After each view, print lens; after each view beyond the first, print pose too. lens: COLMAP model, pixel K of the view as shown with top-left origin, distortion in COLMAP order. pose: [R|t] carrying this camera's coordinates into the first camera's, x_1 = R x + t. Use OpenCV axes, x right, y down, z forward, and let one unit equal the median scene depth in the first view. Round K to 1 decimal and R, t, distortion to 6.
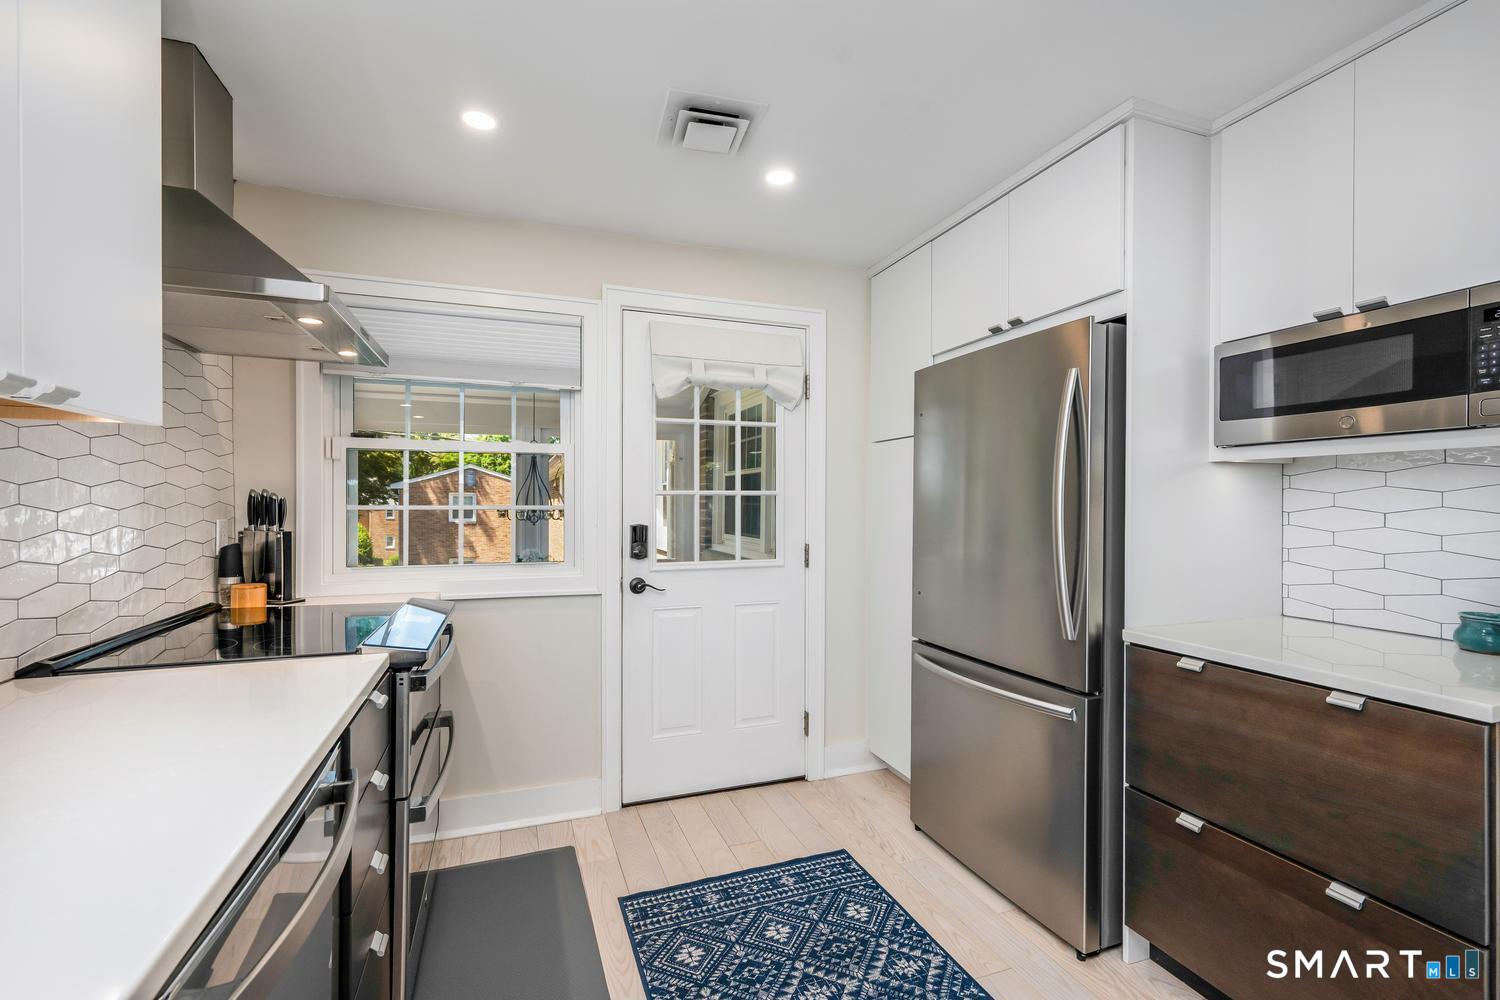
lens RADIAL K [[652.3, 0, 750.0], [0, 652.3, 505.8], [0, 0, 1]] dist [-0.000823, -0.000035]
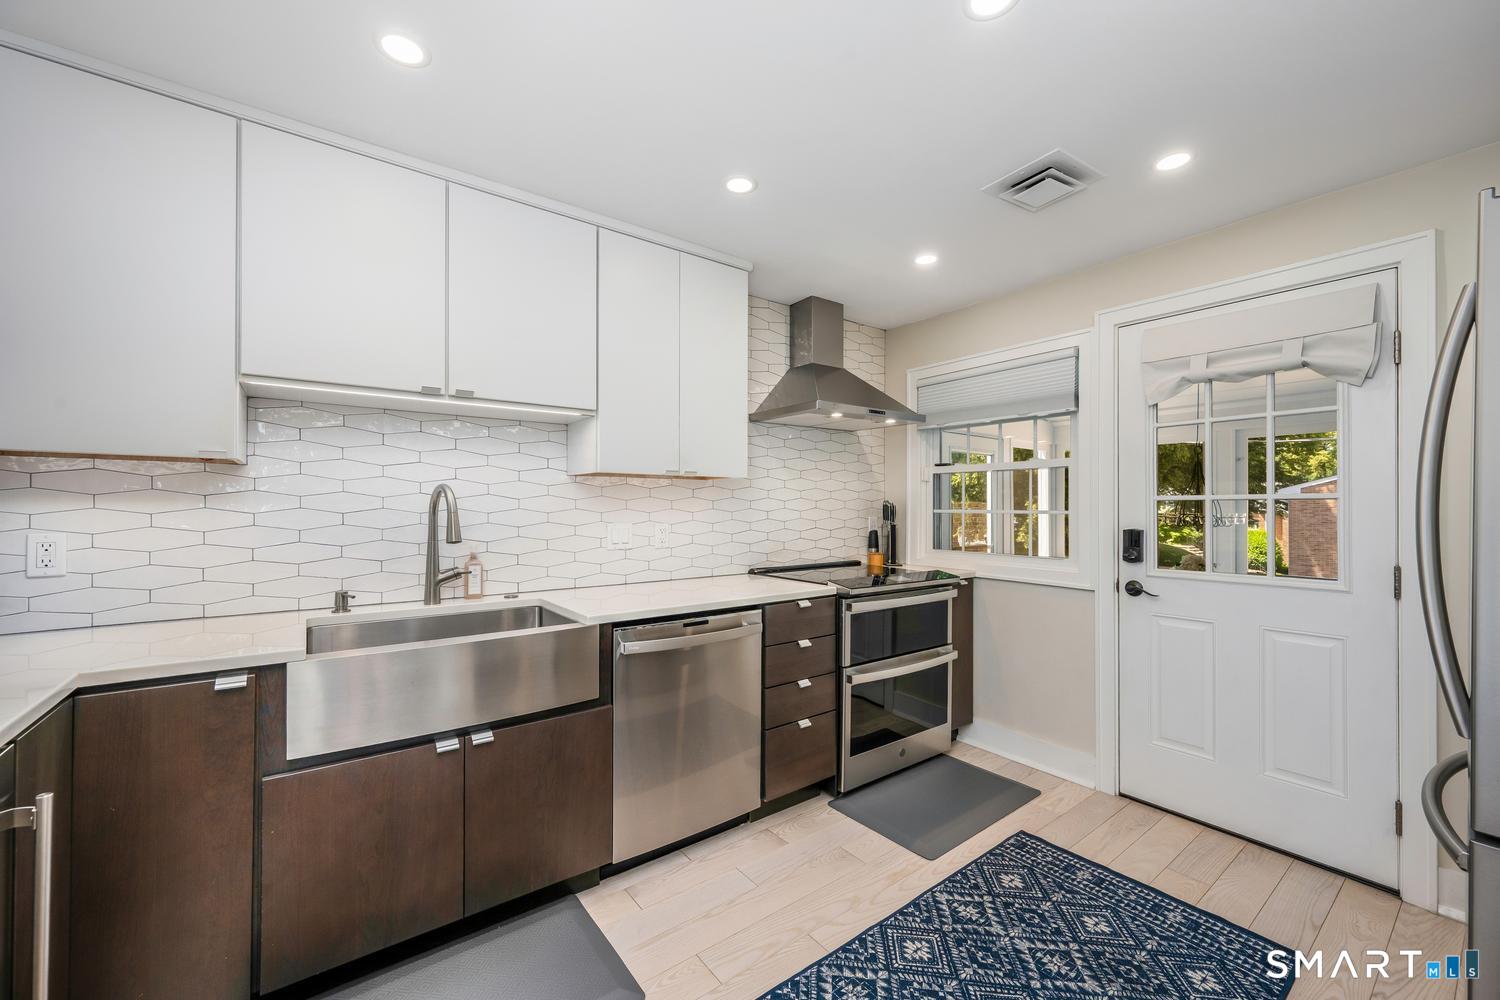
lens RADIAL K [[585.2, 0, 744.6], [0, 585.2, 505.1], [0, 0, 1]] dist [-0.000070, -0.000048]
pose [[0.285210, -0.004735, -0.958453, 0.603851], [-0.006760, 0.999953, -0.006951, 0.000651], [0.958441, 0.008462, 0.285165, 0.154346]]
